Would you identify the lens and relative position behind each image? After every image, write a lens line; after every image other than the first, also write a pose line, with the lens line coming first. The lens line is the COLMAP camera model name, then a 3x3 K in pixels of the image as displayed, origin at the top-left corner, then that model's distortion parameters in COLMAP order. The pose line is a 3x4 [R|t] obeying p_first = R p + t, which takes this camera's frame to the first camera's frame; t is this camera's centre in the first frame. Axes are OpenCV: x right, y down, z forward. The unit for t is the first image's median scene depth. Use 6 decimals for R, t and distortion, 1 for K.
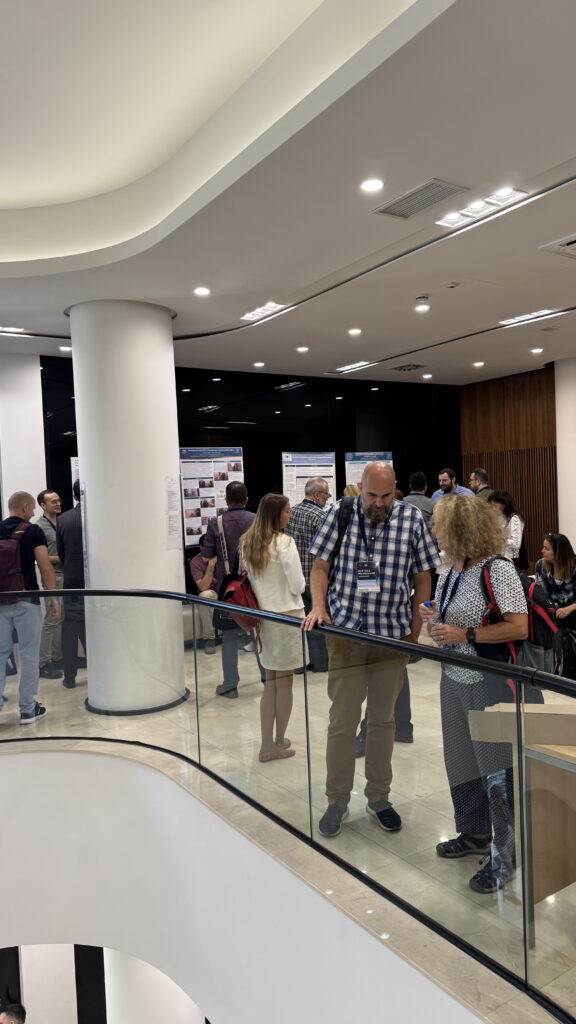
lens RADIAL K [[731.0, 0, 285.7], [0, 731.0, 511.7], [0, 0, 1]] dist [0.059524, -0.085285]
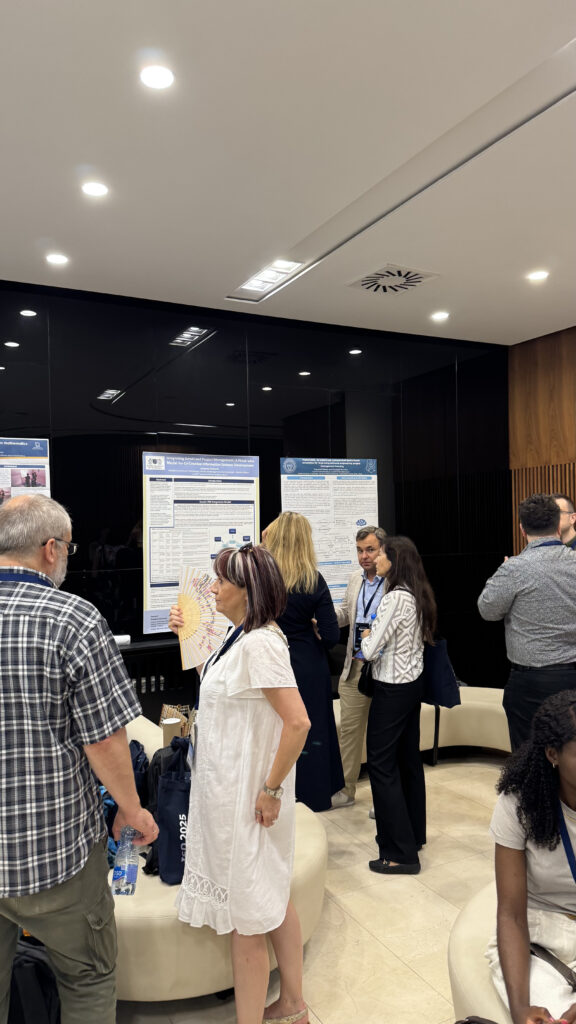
lens RADIAL K [[745.4, 0, 282.9], [0, 745.4, 515.7], [0, 0, 1]] dist [0.184815, -0.317567]
pose [[0.995882, 0.018438, -0.088761, 0.146434], [-0.021404, 0.999240, -0.032590, -0.022450], [0.088093, 0.034355, 0.995520, 0.502128]]
